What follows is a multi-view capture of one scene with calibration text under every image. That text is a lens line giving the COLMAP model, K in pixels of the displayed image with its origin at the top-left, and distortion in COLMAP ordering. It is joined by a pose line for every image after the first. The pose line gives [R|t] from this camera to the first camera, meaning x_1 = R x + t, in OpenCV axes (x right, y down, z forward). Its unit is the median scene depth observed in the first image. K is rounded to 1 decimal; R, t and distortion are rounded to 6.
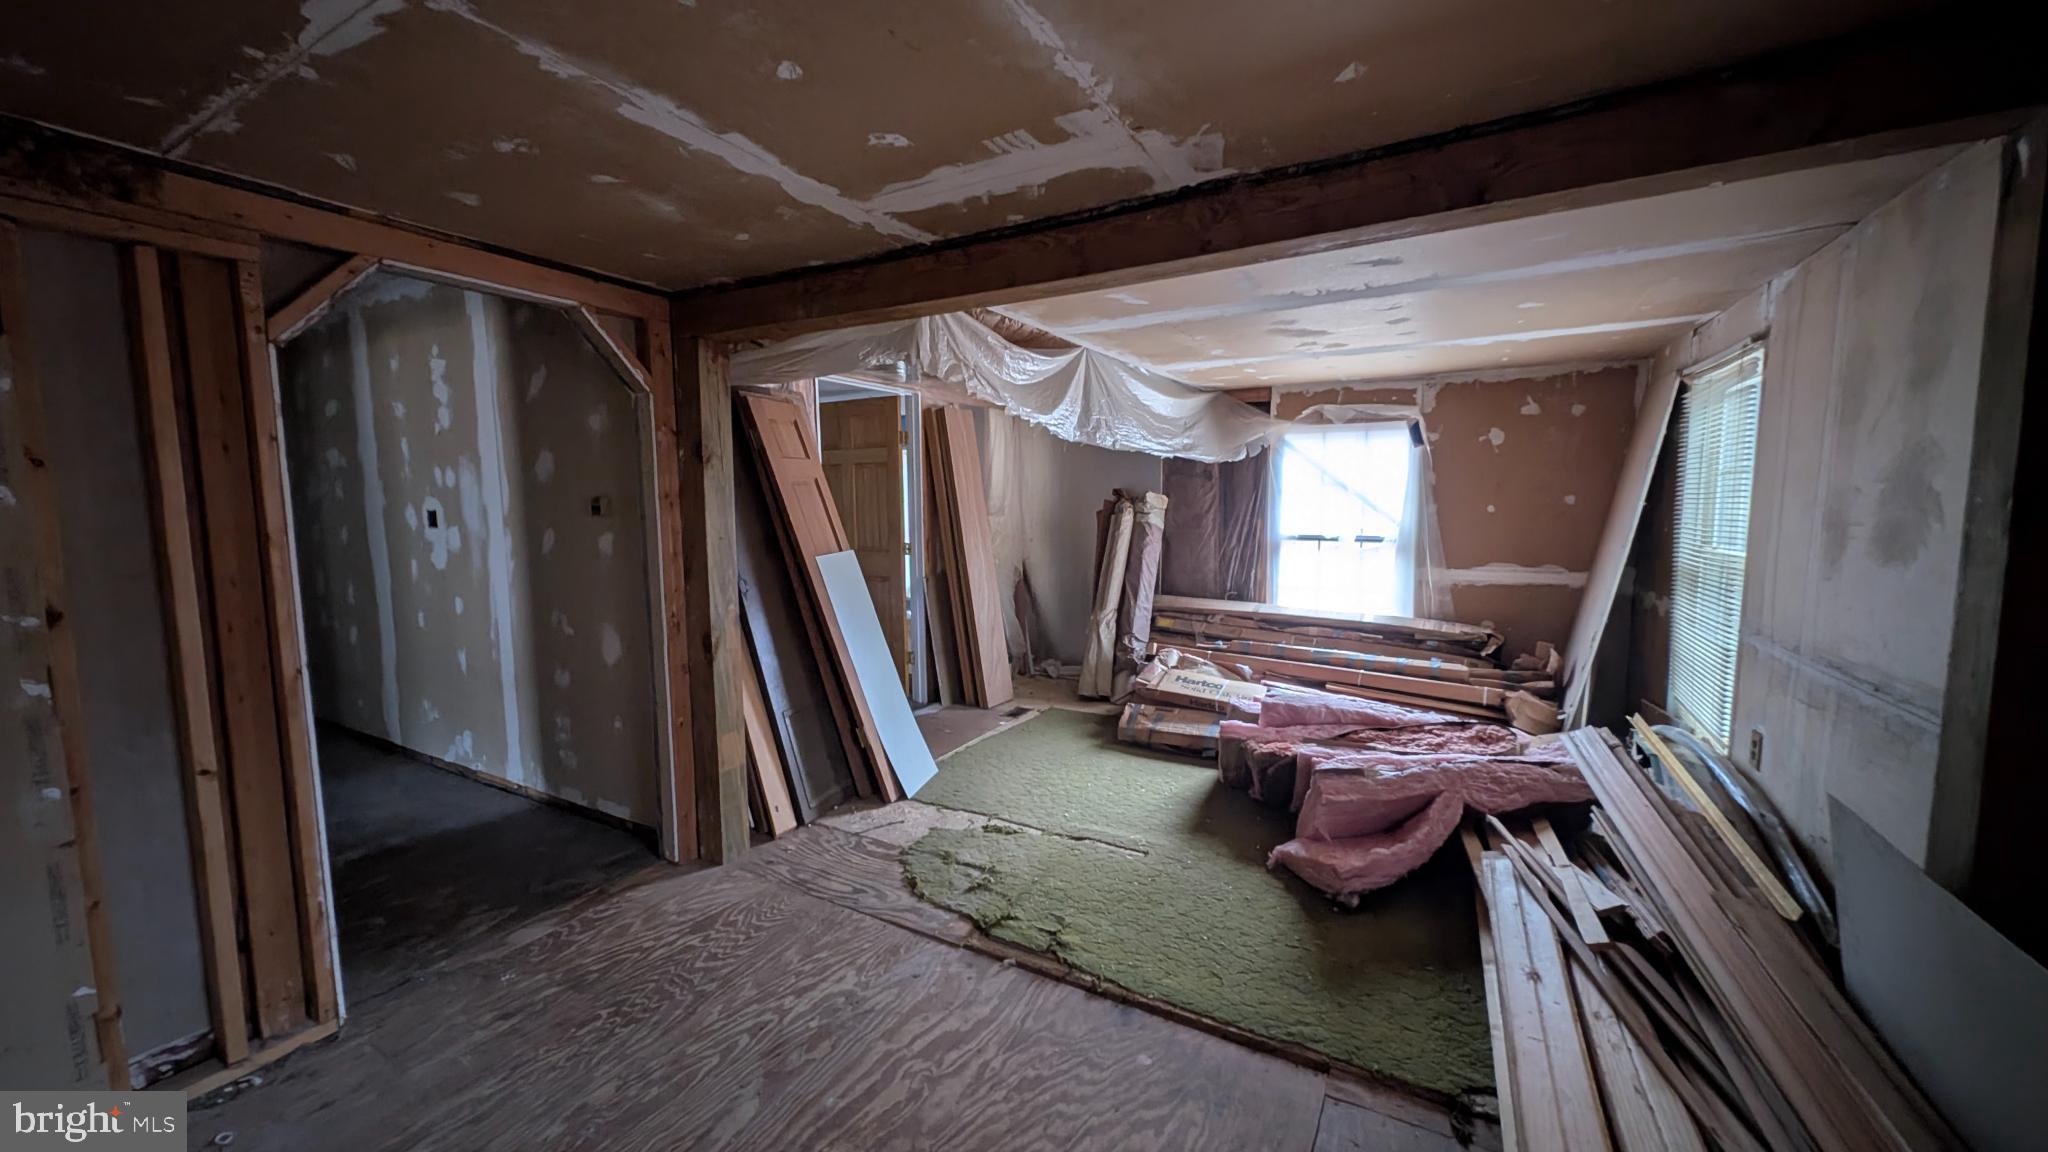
lens RADIAL K [[758.0, 0, 1021.7], [0, 758.0, 574.0], [0, 0, 1]] dist [-0.000812, -0.000060]
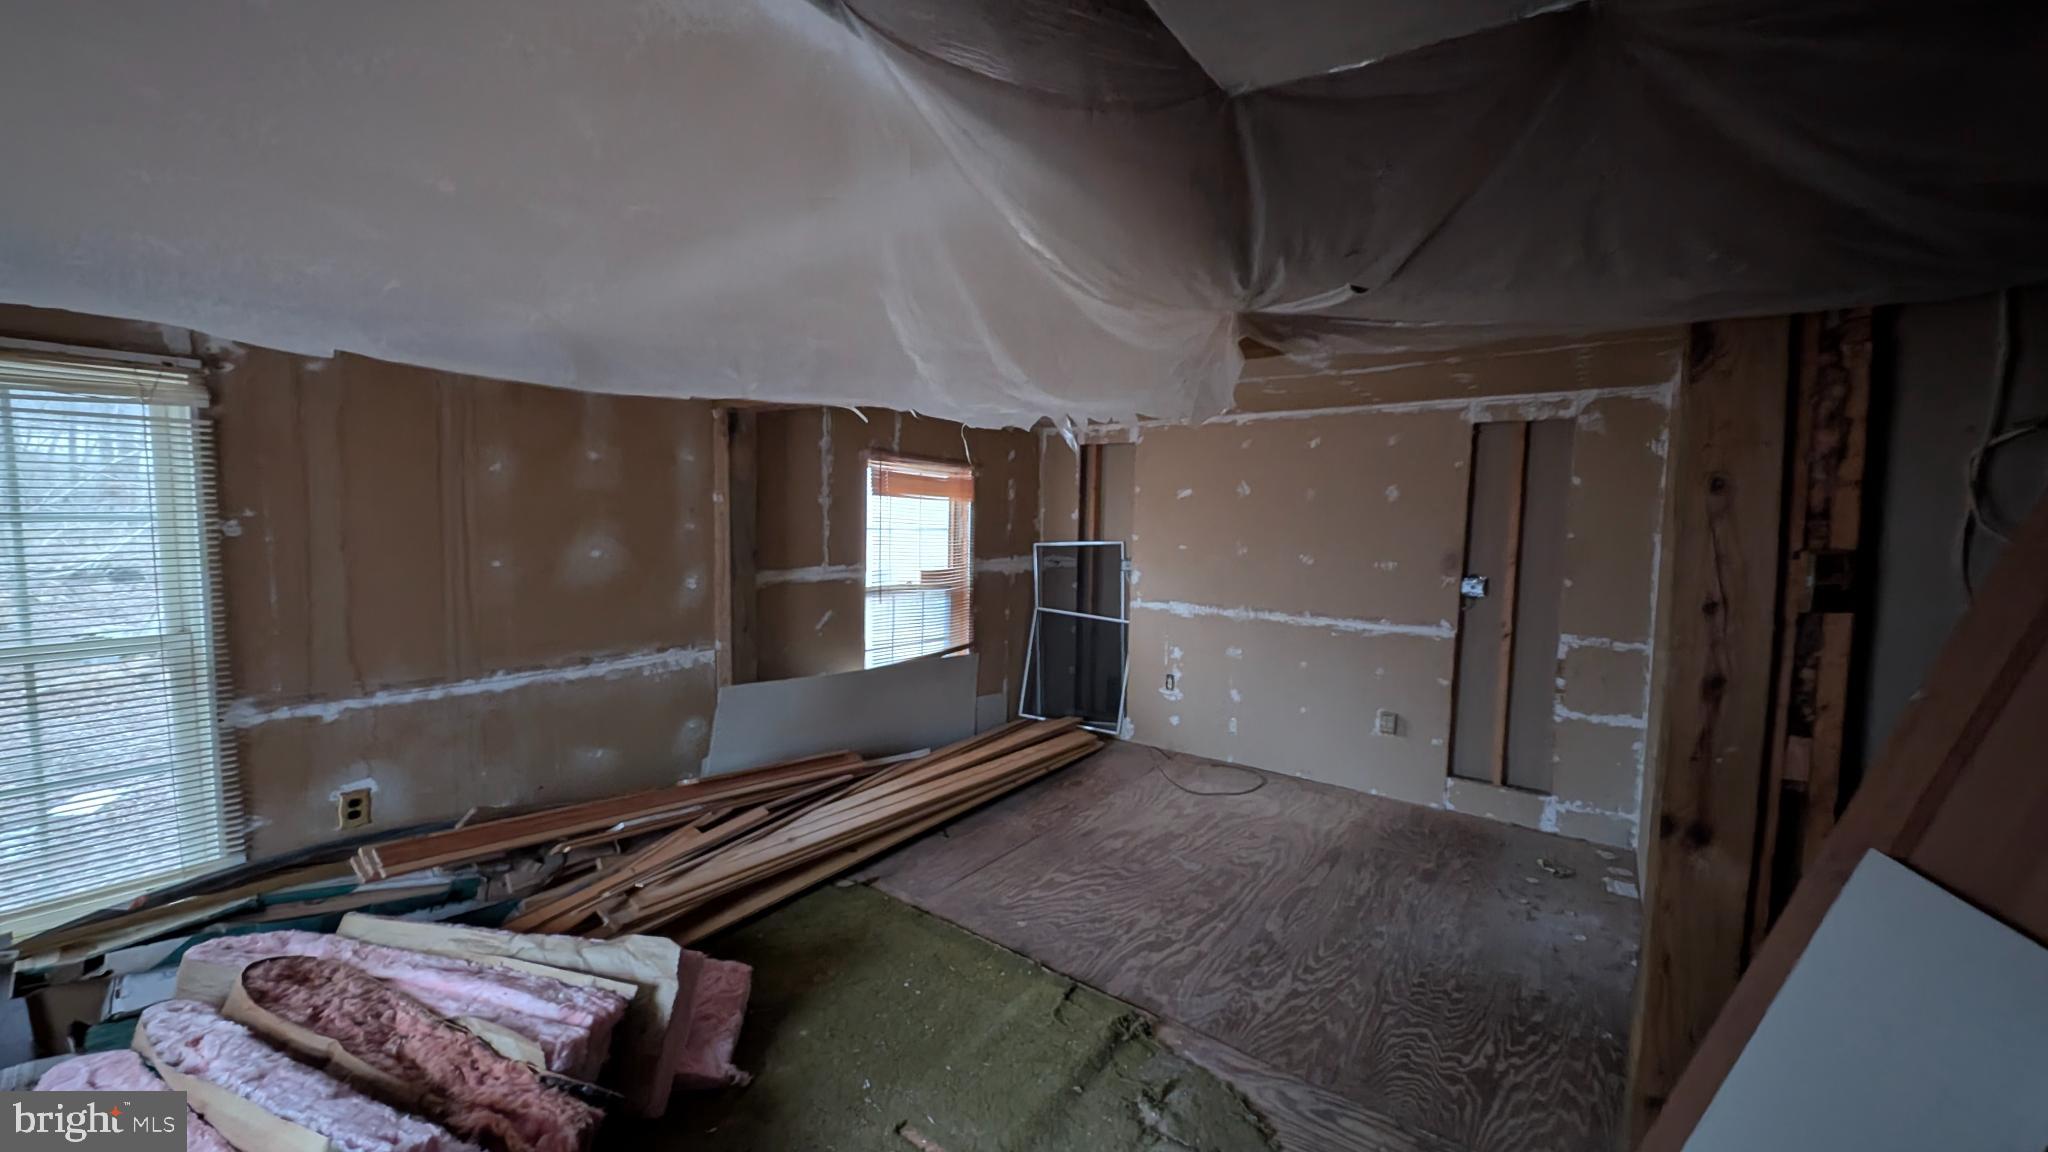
lens RADIAL K [[758.0, 0, 1022.9], [0, 758.0, 575.2], [0, 0, 1]] dist [-0.000812, -0.000060]
pose [[-0.992423, -0.028474, 0.119526, -0.002720], [-0.008928, 0.986918, 0.160974, -0.253803], [-0.122546, 0.158687, -0.979694, 2.133618]]
